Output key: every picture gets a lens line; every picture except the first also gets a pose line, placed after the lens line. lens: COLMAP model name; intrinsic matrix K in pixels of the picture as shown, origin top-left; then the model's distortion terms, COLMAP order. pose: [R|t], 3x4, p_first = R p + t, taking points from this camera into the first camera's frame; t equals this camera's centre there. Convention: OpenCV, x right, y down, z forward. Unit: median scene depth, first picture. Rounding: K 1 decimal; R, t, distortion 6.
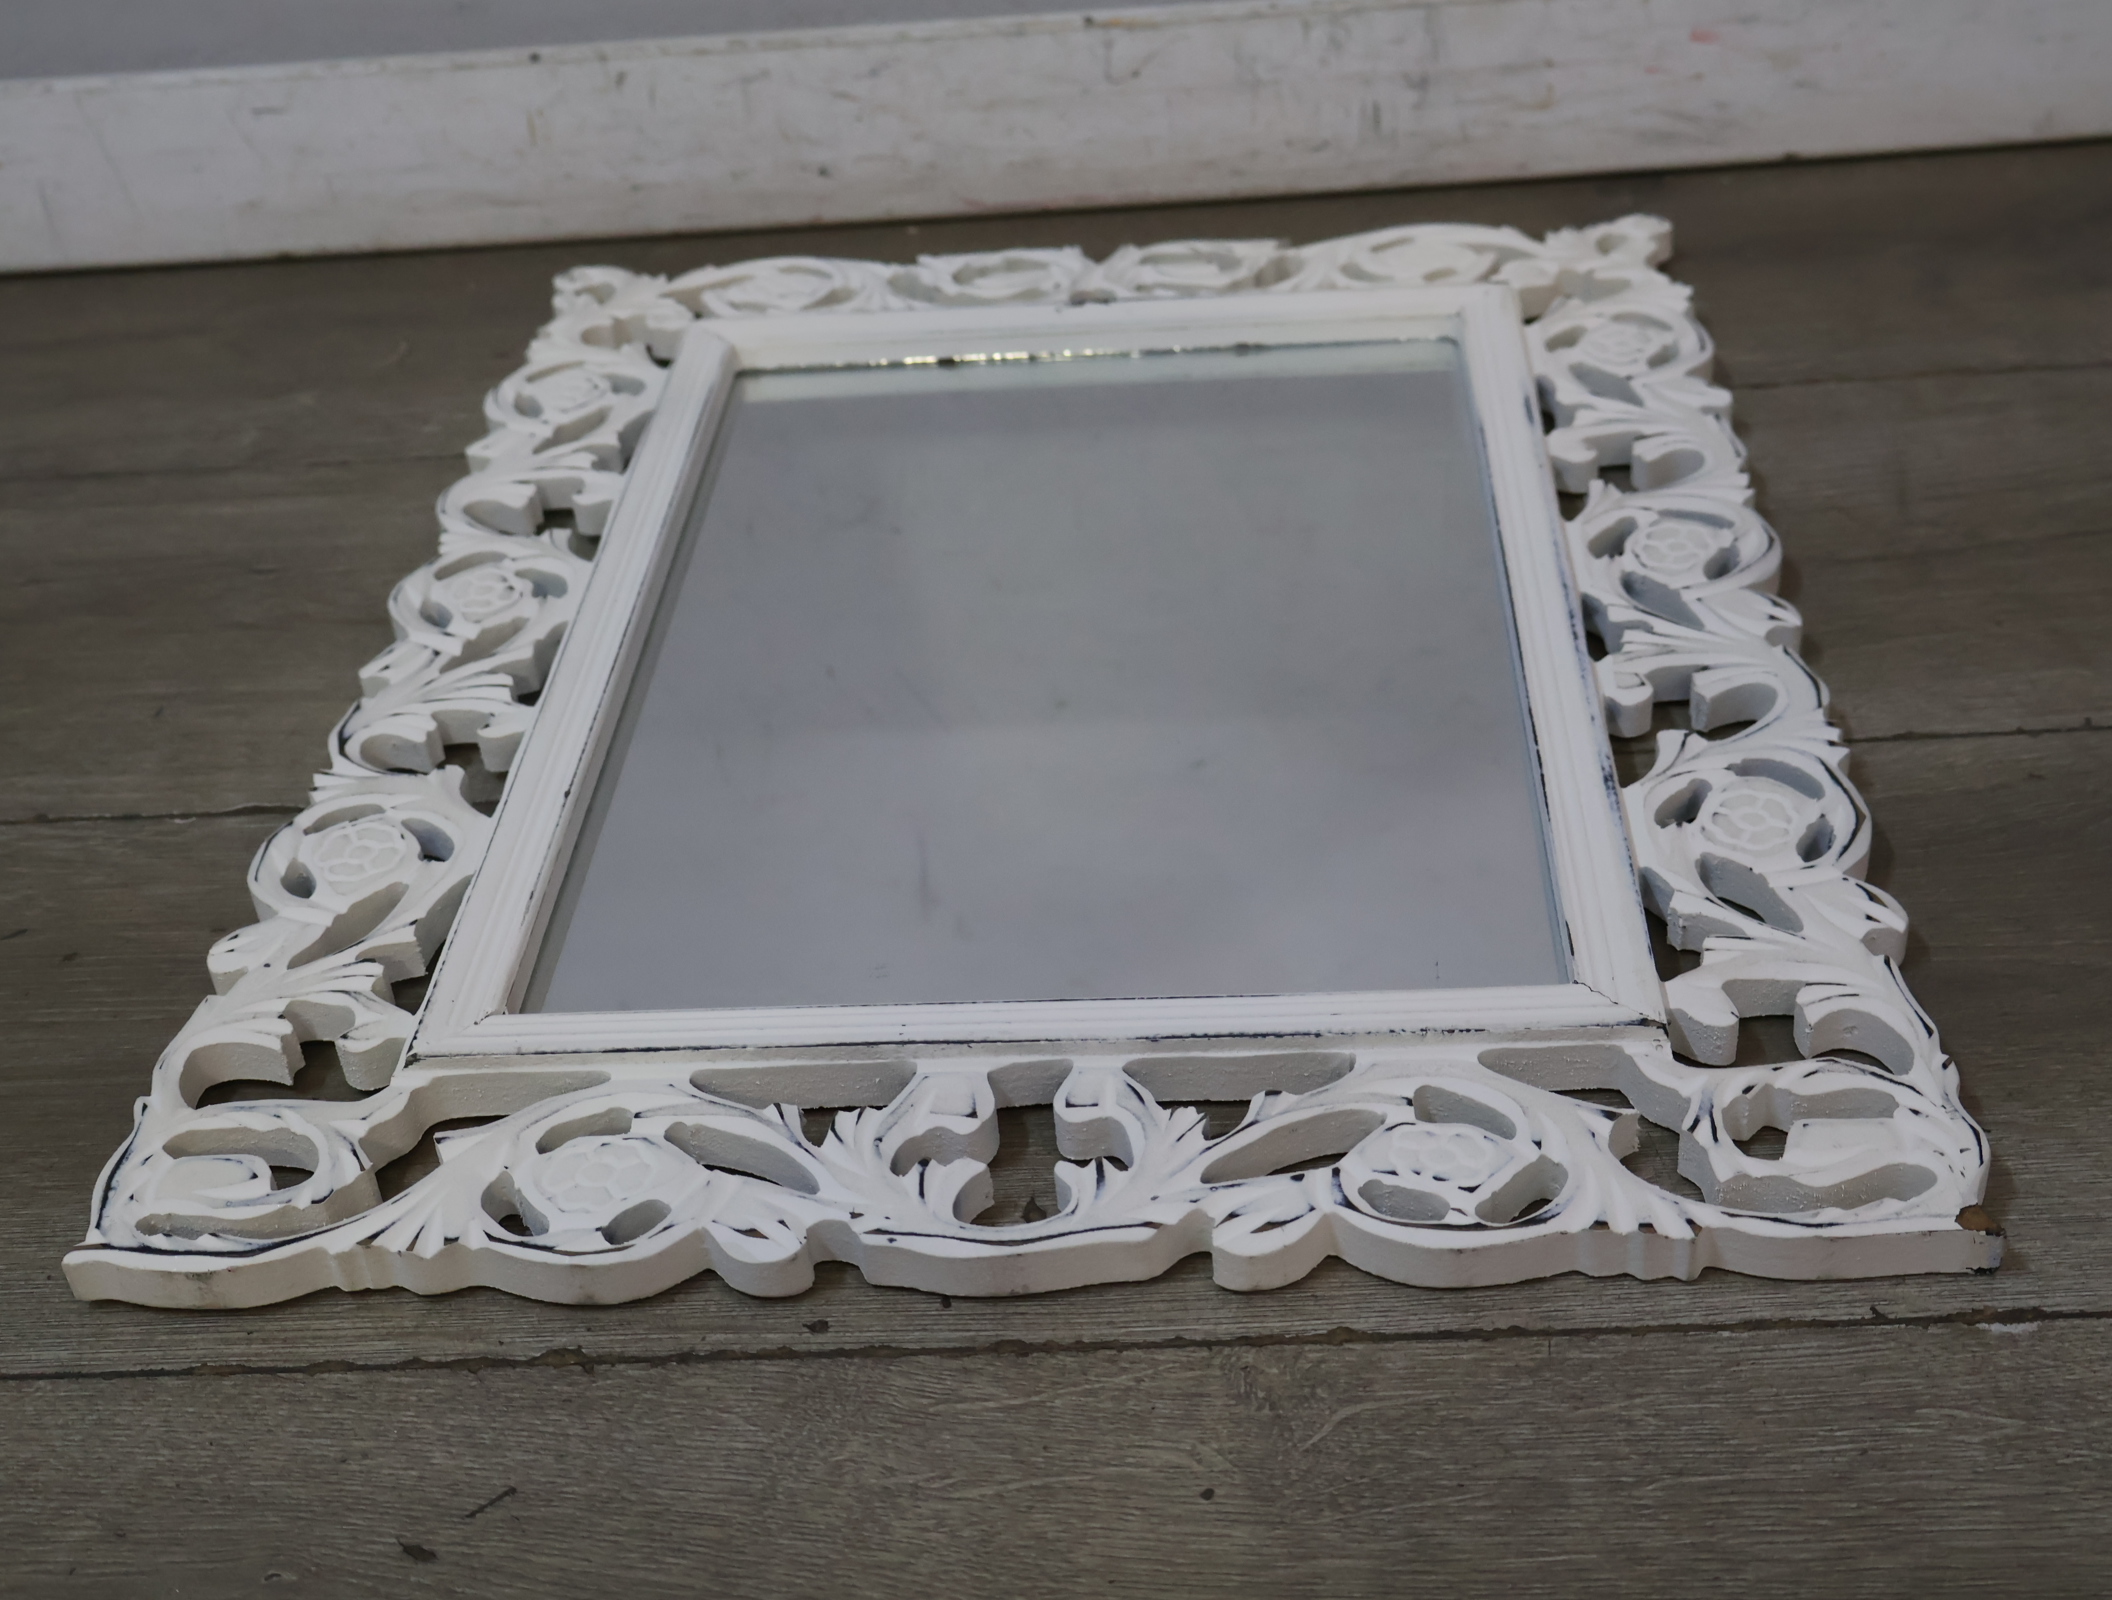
lens RADIAL K [[2665.9, 0, 1038.5], [0, 2665.9, 793.8], [0, 0, 1]] dist [-0.000276, 0.000000]
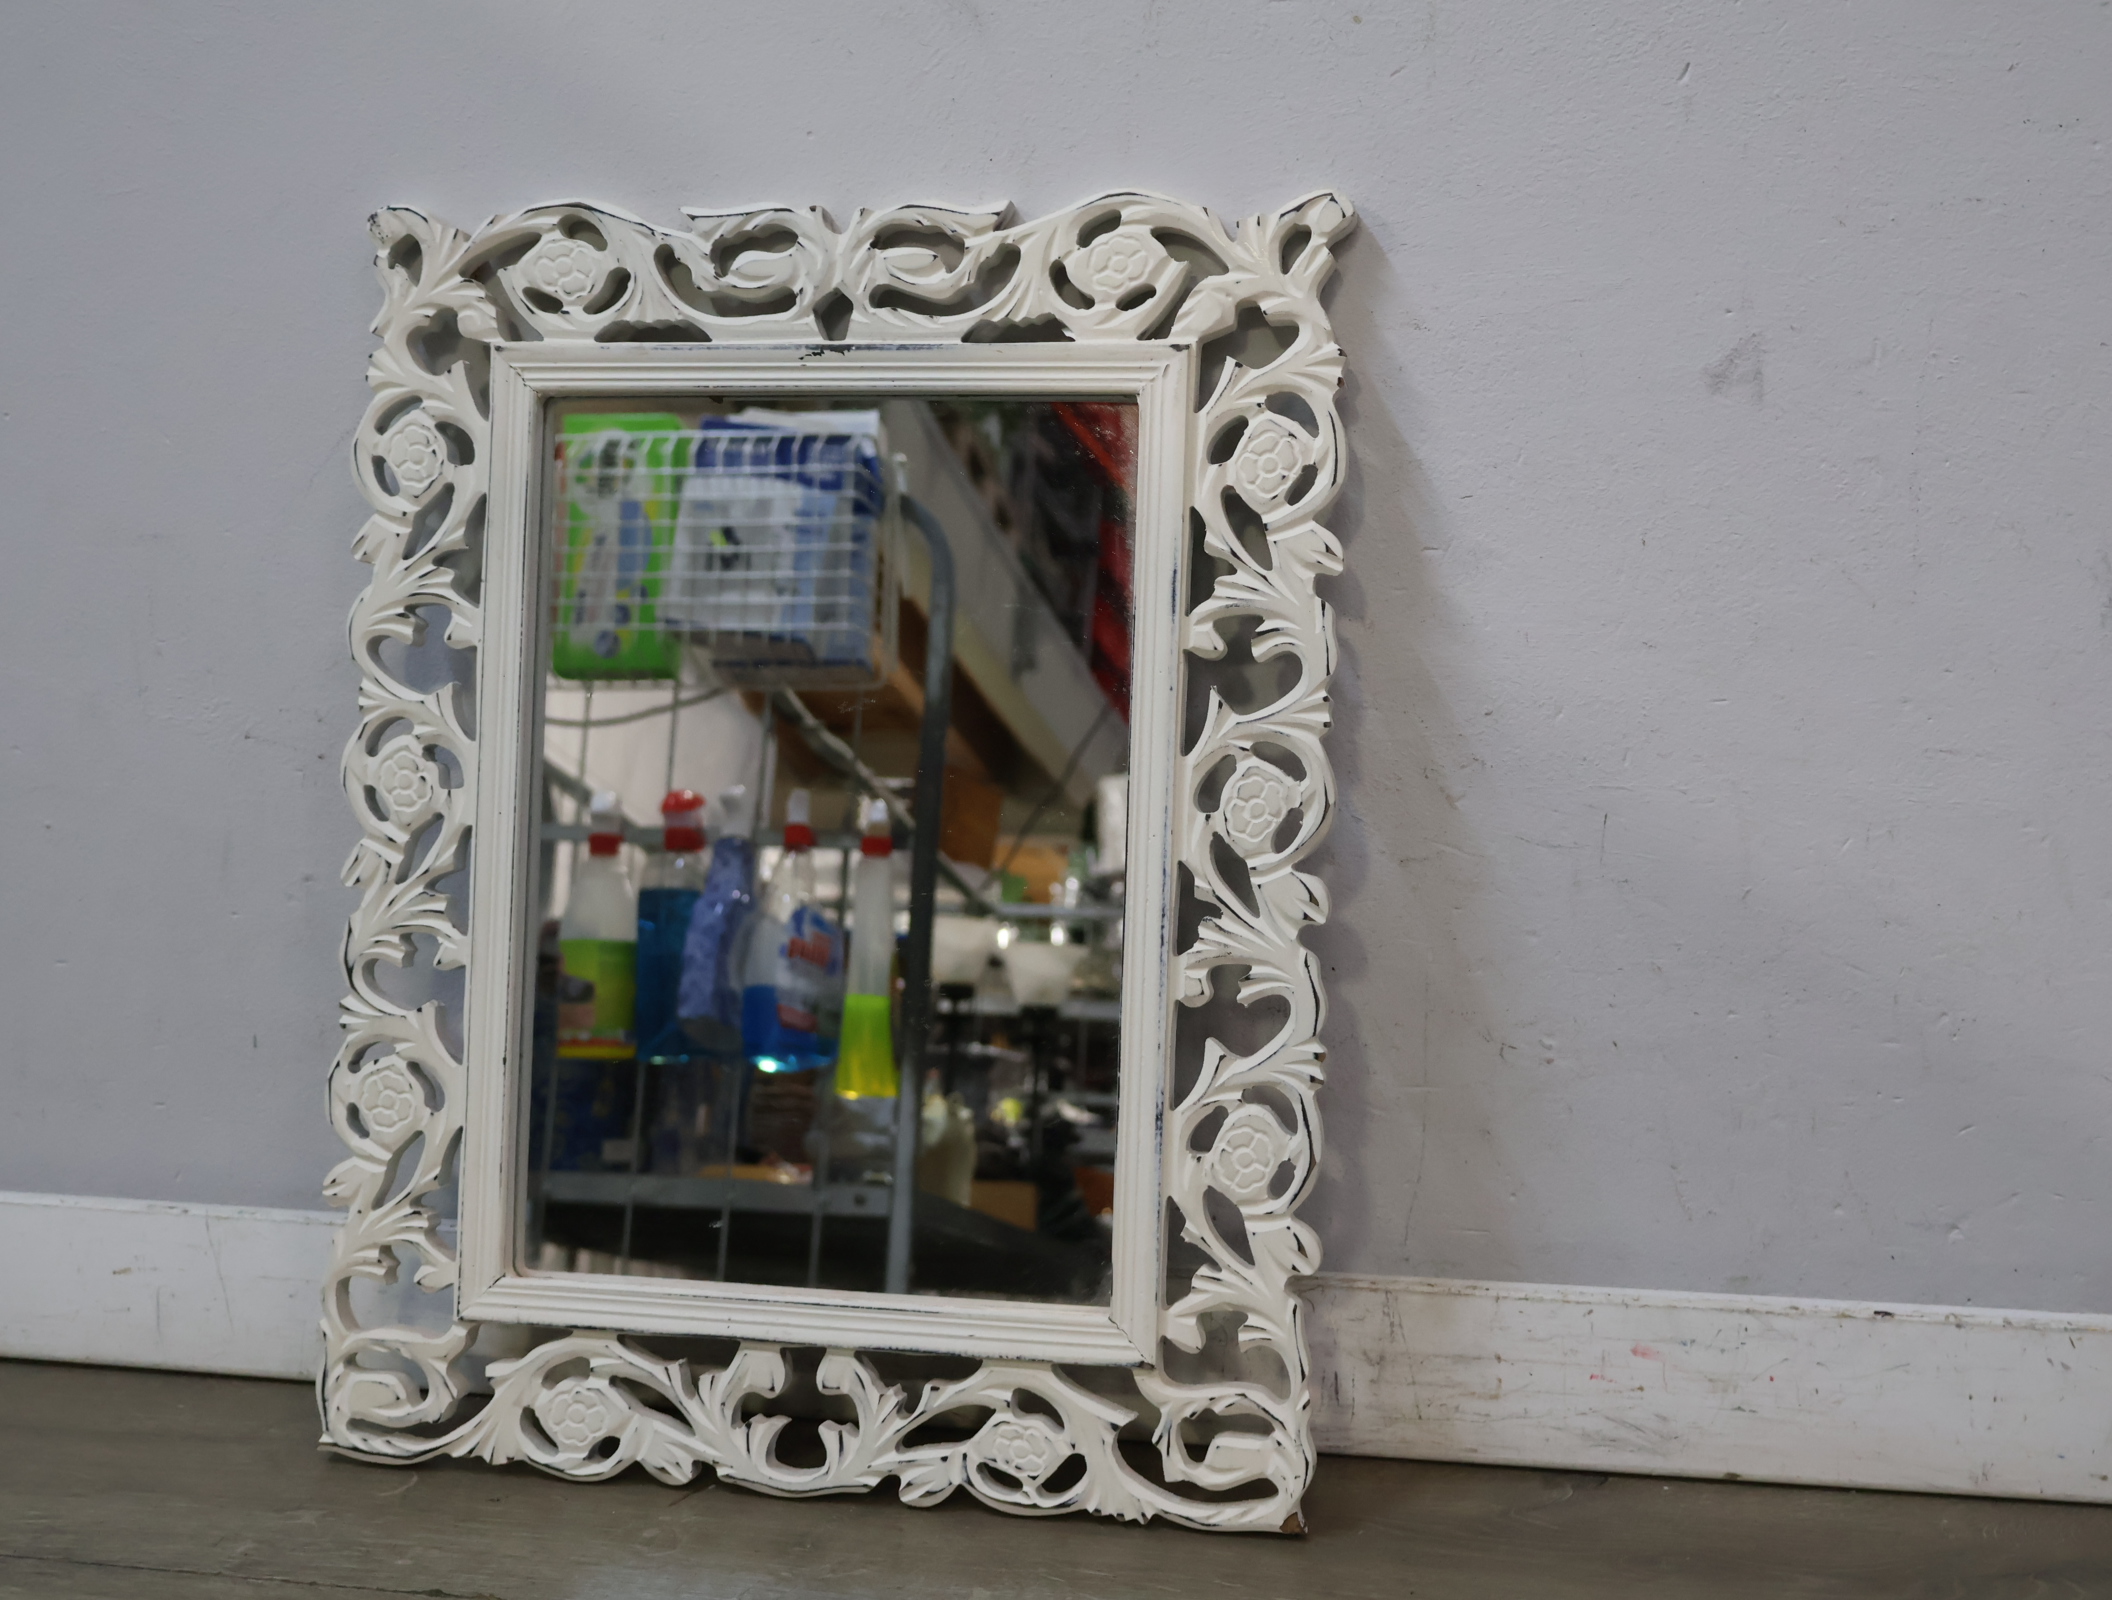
lens RADIAL K [[2665.9, 0, 1029.6], [0, 2665.9, 807.4], [0, 0, 1]] dist [-0.000276, 0.000000]
pose [[0.991730, -0.023469, -0.126176, 0.384082], [0.115640, 0.589823, 0.799210, -1.531427], [0.055664, -0.807192, 0.587659, 0.269665]]
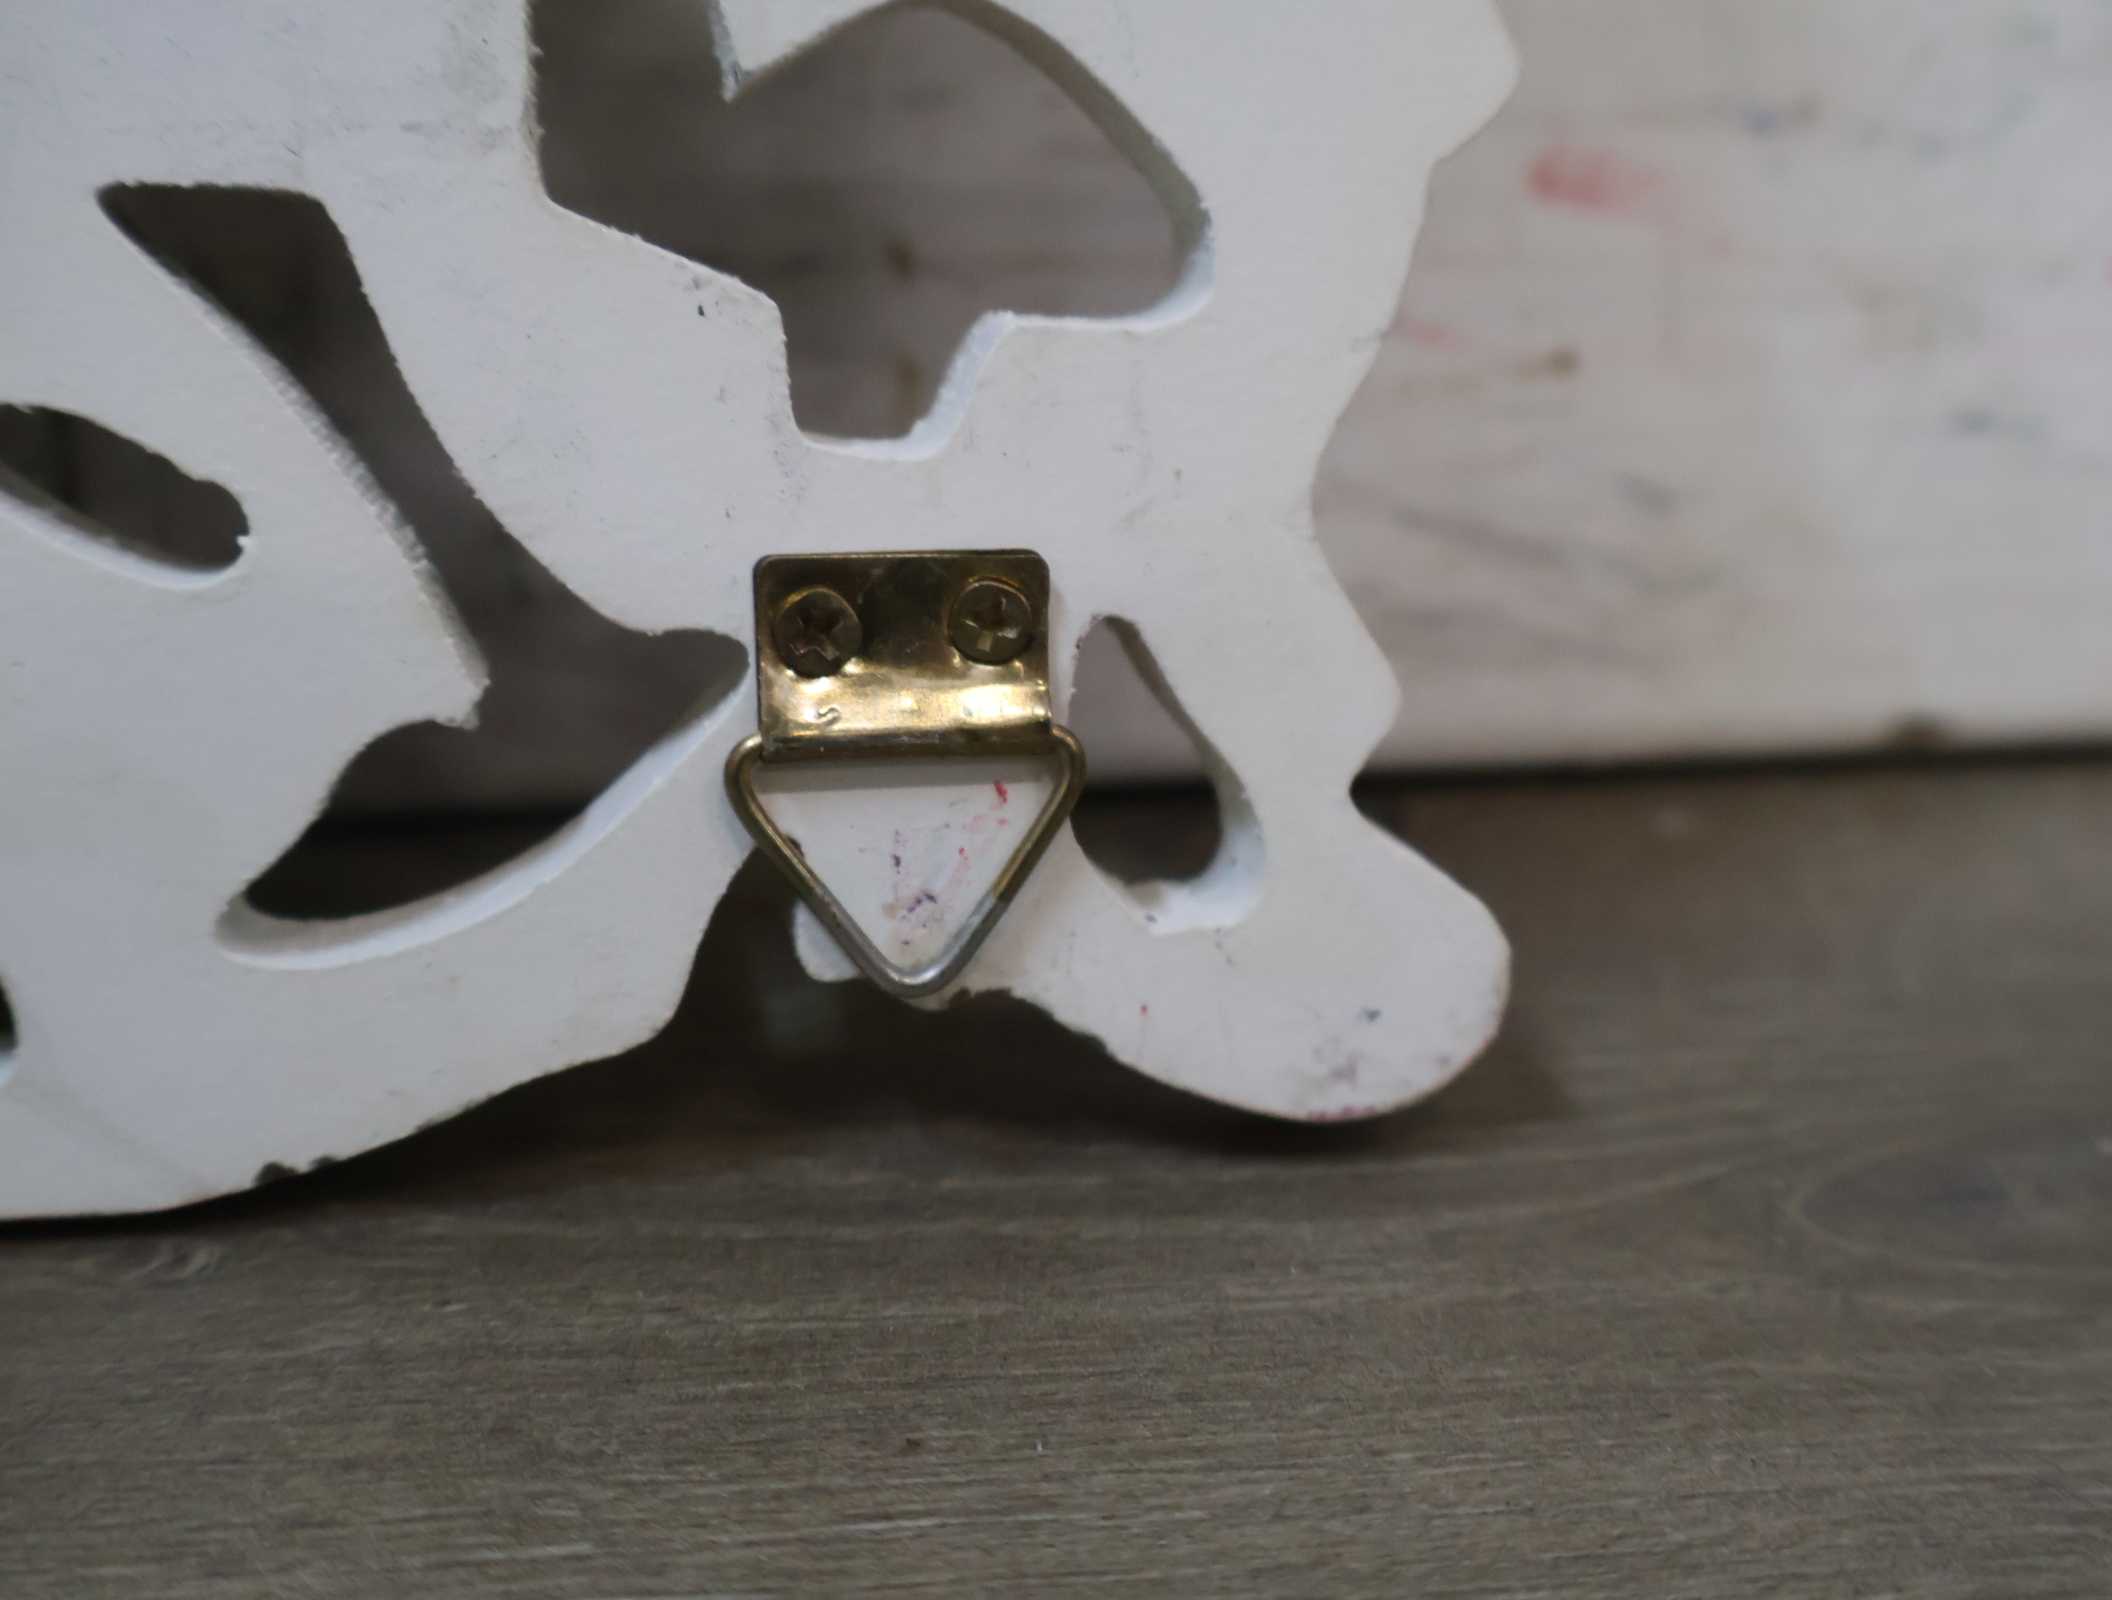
lens RADIAL K [[2665.9, 0, 1050.5], [0, 2665.9, 813.3], [0, 0, 1]] dist [-0.000276, 0.000000]
pose [[0.970780, -0.094915, 0.220401, 0.395843], [-0.160776, 0.424580, 0.891001, -0.108598], [-0.178147, -0.900402, 0.396914, 0.839660]]
